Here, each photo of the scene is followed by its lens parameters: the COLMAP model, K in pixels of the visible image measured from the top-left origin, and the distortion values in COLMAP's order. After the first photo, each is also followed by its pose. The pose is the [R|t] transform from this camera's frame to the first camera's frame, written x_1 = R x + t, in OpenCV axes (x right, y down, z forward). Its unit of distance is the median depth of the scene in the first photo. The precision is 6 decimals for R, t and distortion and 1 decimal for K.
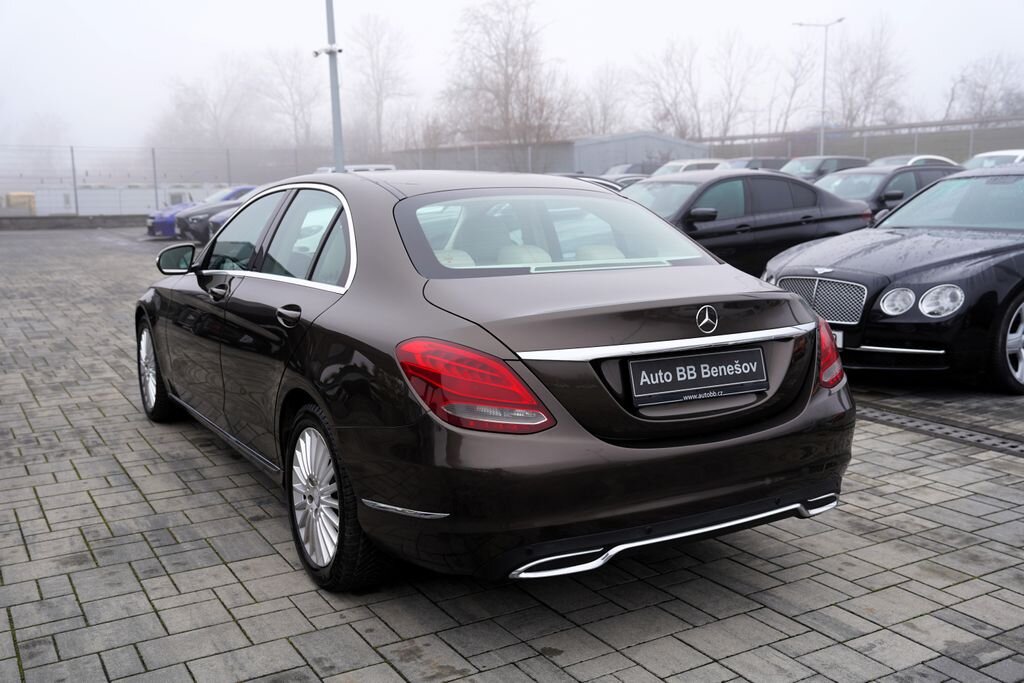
lens RADIAL K [[974.6, 0, 518.2], [0, 974.6, 337.7], [0, 0, 1]] dist [-0.004487, 0.083344]
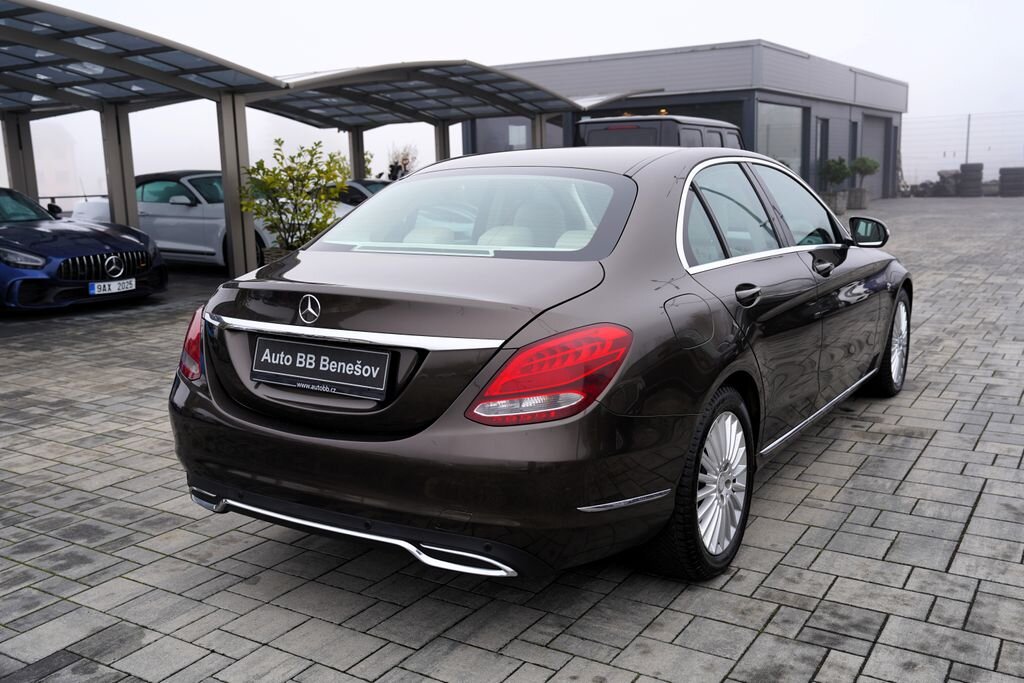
lens RADIAL K [[952.4, 0, 512.0], [0, 952.4, 339.9], [0, 0, 1]] dist [-0.007412, 0.078335]
pose [[0.446567, 0.147992, -0.882426, 0.741669], [-0.109469, 0.987854, 0.110275, -0.075863], [0.888028, 0.047353, 0.457344, 0.495591]]
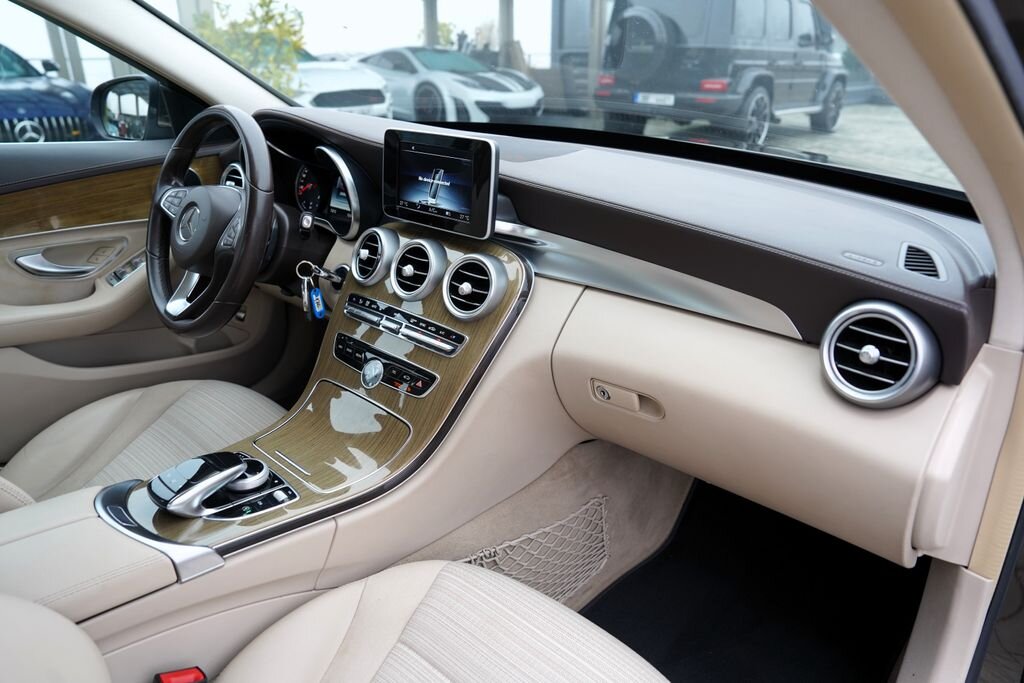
lens RADIAL K [[700.1, 0, 511.0], [0, 700.1, 336.2], [0, 0, 1]] dist [-0.100068, 0.073357]
pose [[0.285851, 0.366753, -0.885314, 0.012598], [-0.144936, 0.929782, 0.338378, -0.127003], [0.947250, 0.031588, 0.318935, 1.170878]]
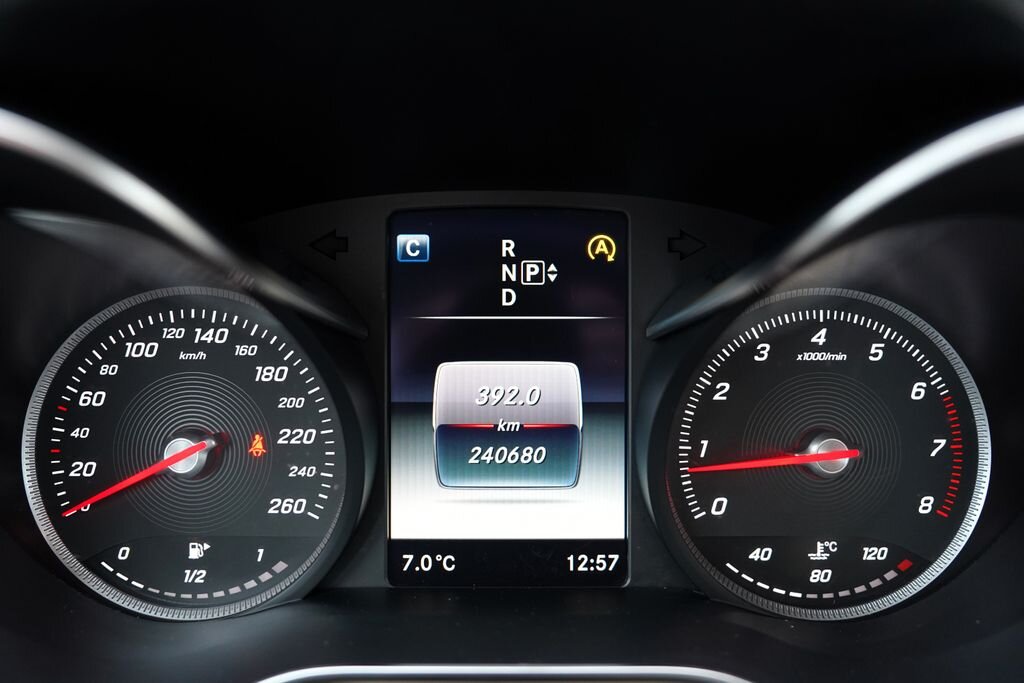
lens RADIAL K [[833.1, 0, 512.0], [0, 833.1, 341.5], [0, 0, 1]] dist [-0.070780, 0.104023]
pose [[0.863599, 0.108473, -0.492372, -0.260133], [-0.069070, 0.992828, 0.097581, -0.087374], [0.499425, -0.050263, 0.864898, 1.143020]]
